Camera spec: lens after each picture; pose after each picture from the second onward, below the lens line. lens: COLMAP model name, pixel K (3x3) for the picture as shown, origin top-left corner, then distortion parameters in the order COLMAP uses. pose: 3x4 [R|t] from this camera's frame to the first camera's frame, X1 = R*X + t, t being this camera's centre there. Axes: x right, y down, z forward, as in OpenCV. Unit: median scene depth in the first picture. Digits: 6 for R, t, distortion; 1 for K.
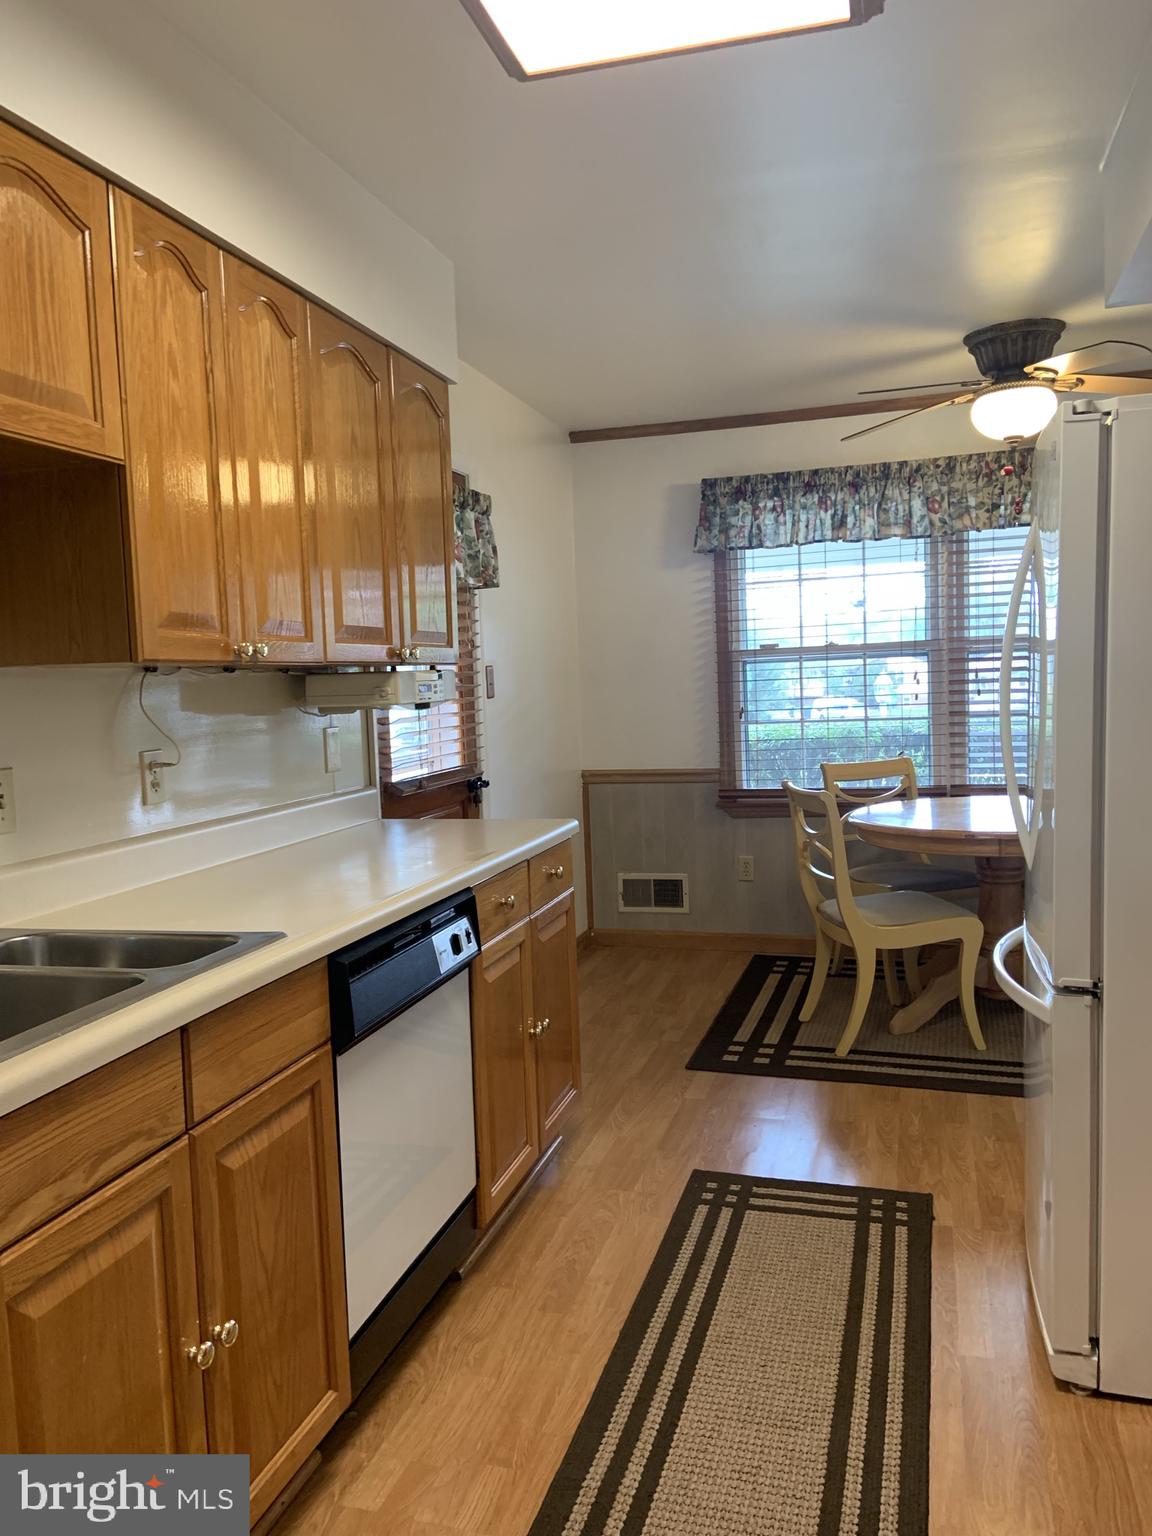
lens RADIAL K [[1168.0, 0, 604.8], [0, 1168.0, 764.2], [0, 0, 1]] dist [0.113884, -0.162624]
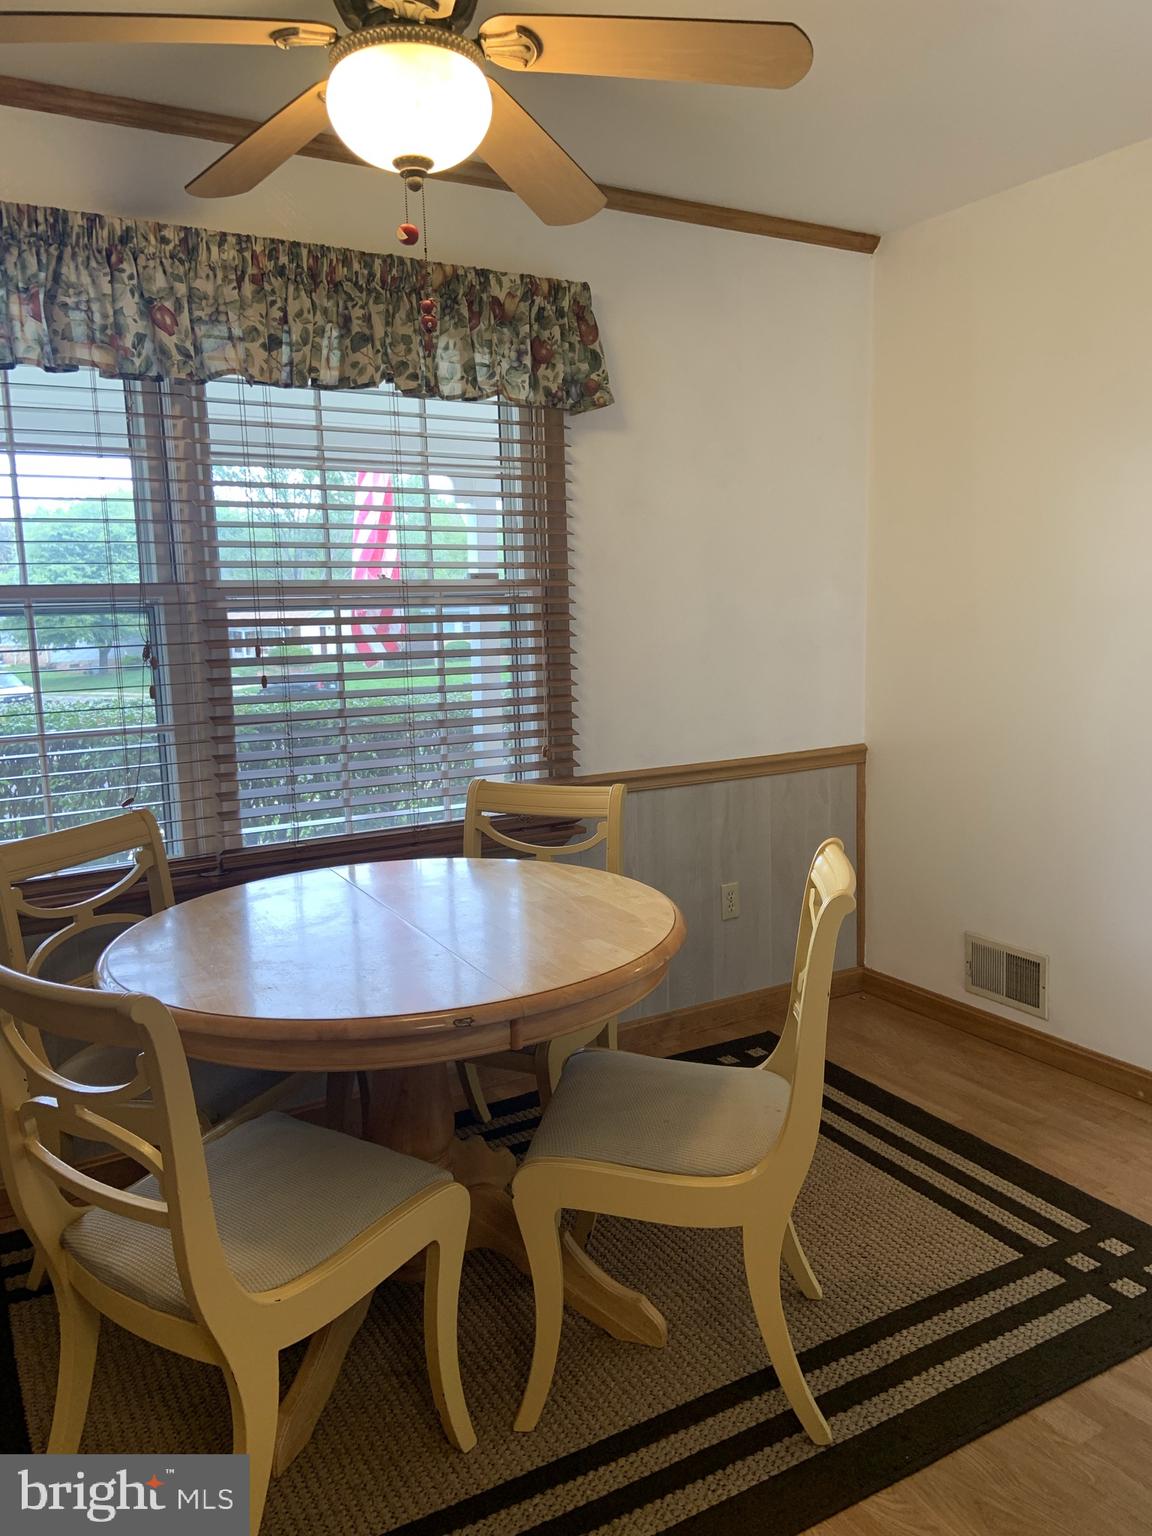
lens RADIAL K [[1164.8, 0, 602.6], [0, 1164.8, 774.1], [0, 0, 1]] dist [0.115199, -0.168388]
pose [[0.685963, -0.080188, 0.723205, 0.022485], [0.044620, 0.996674, 0.068188, -0.049077], [-0.726267, -0.014505, 0.687259, 0.507025]]
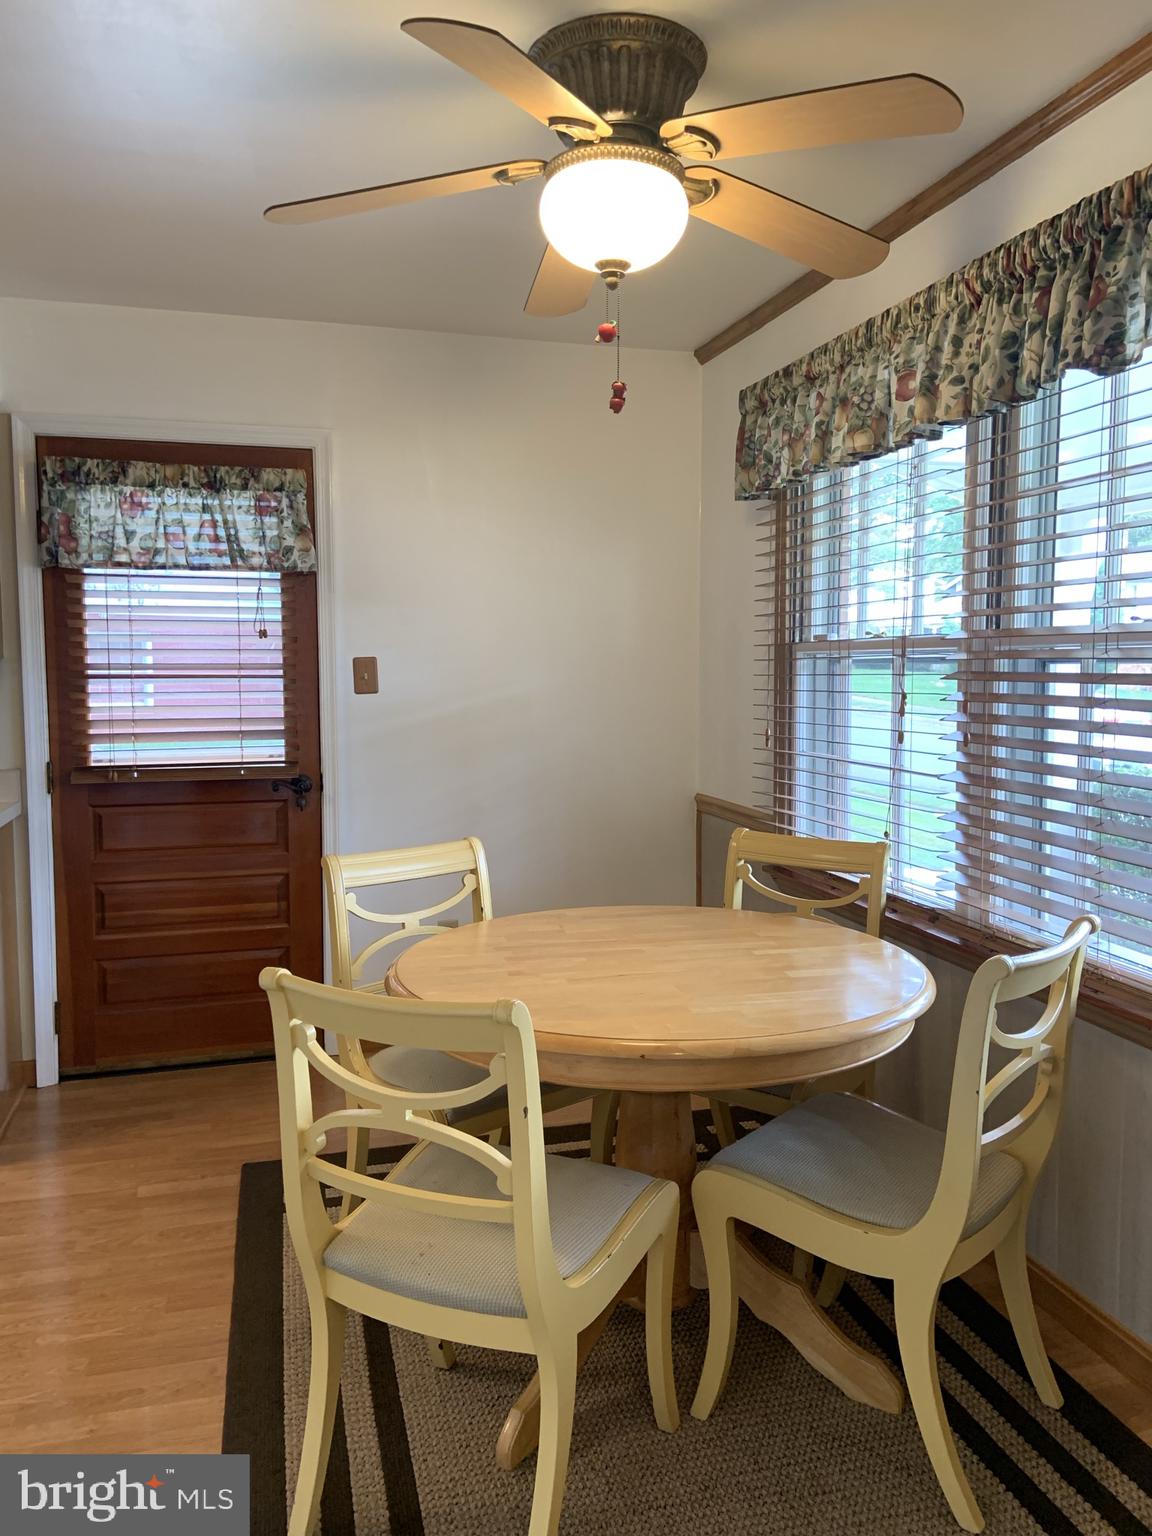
lens RADIAL K [[1168.0, 0, 604.8], [0, 1168.0, 764.2], [0, 0, 1]] dist [0.113884, -0.162624]
pose [[0.535870, 0.110303, -0.837064, 0.672630], [-0.085096, 0.993437, 0.076432, -0.077309], [0.840001, 0.030273, 0.541740, 0.598443]]
